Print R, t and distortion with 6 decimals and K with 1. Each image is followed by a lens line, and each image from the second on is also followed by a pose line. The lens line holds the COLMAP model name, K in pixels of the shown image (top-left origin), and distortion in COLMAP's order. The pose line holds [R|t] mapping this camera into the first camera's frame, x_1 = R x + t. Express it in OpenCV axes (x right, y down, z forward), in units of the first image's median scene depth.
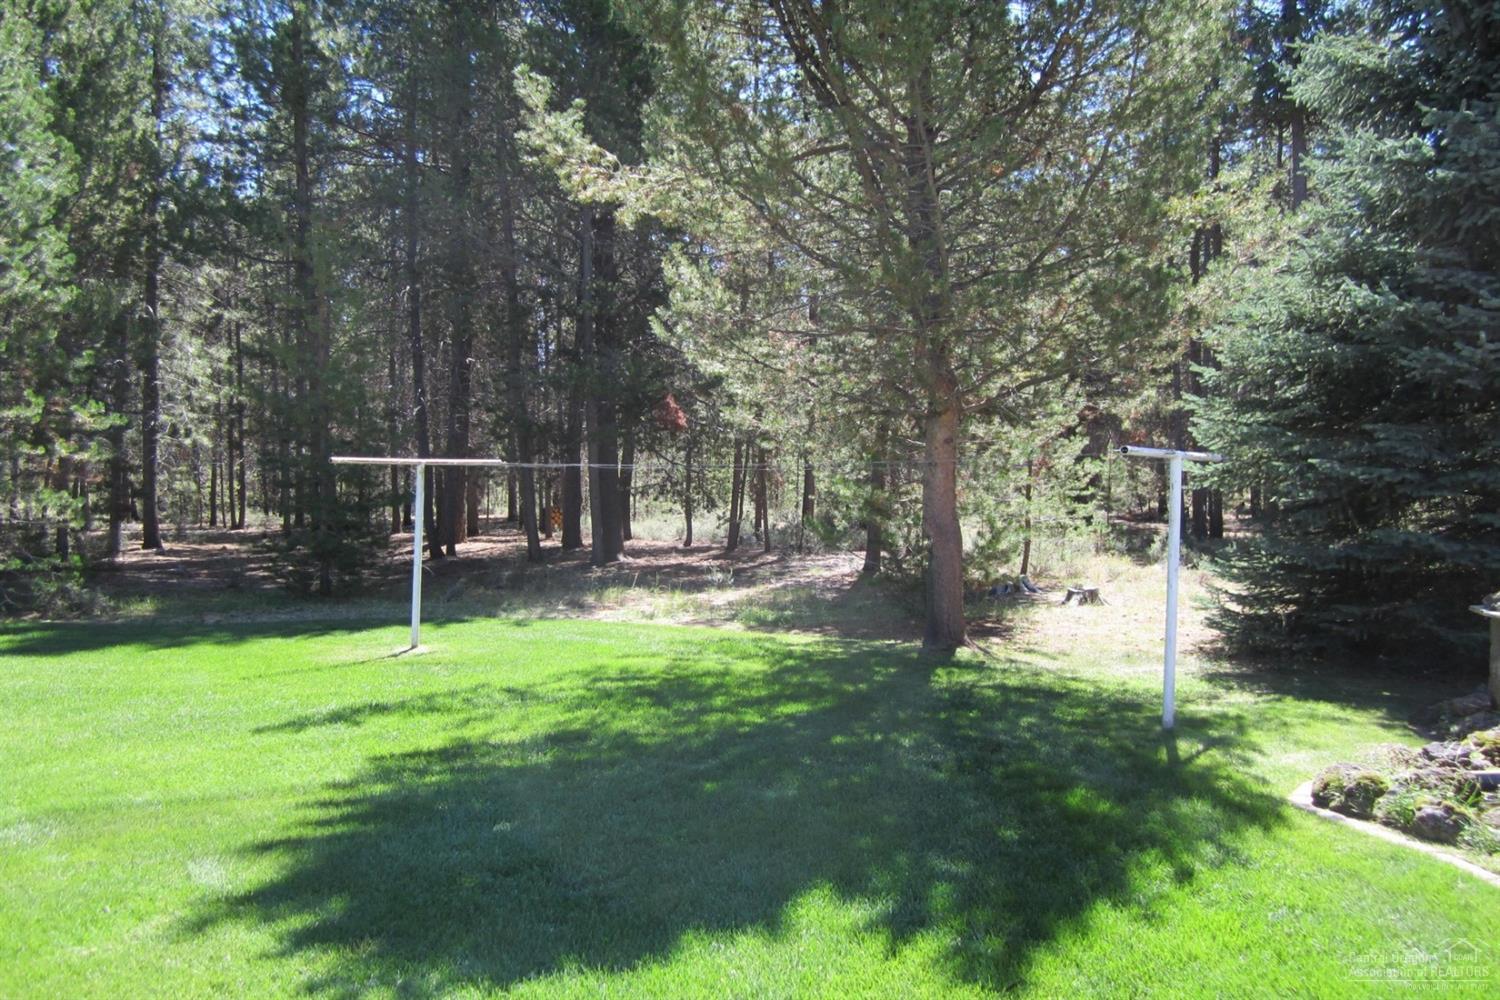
lens RADIAL K [[1251.2, 0, 750.7], [0, 1251.2, 501.5], [0, 0, 1]] dist [-0.012845, 0.006494]
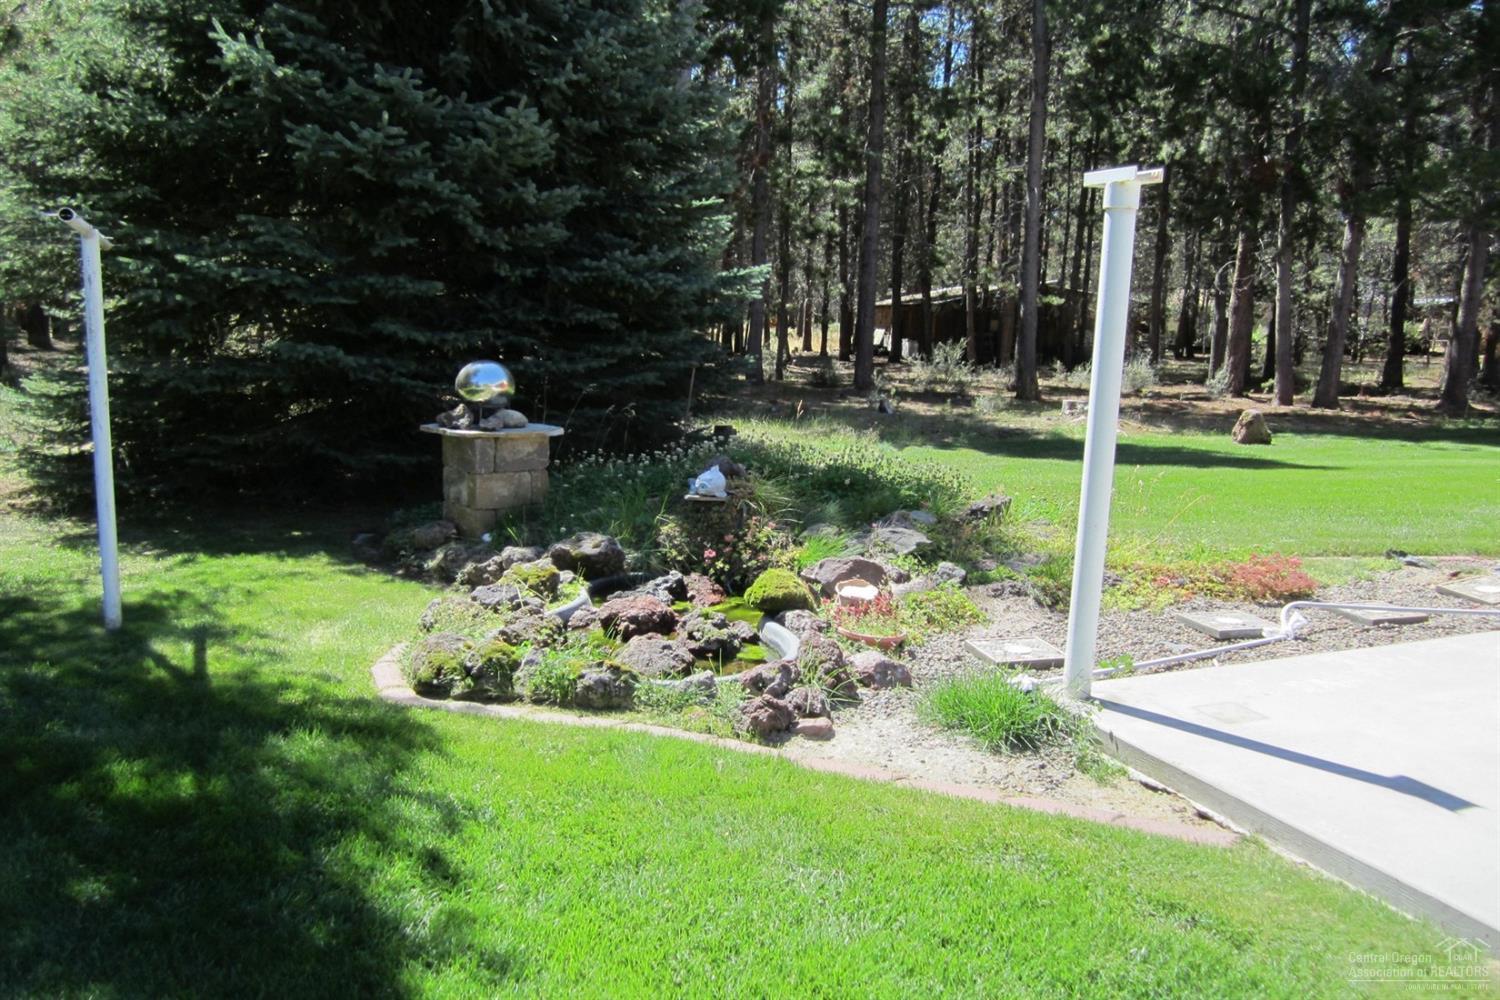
lens RADIAL K [[1251.2, 0, 723.4], [0, 1251.2, 524.2], [0, 0, 1]] dist [-0.012845, 0.006494]
pose [[0.545147, -0.138454, 0.826828, -0.075649], [0.004001, 0.986687, 0.162584, 0.012717], [-0.838331, -0.085324, 0.538444, 0.450780]]
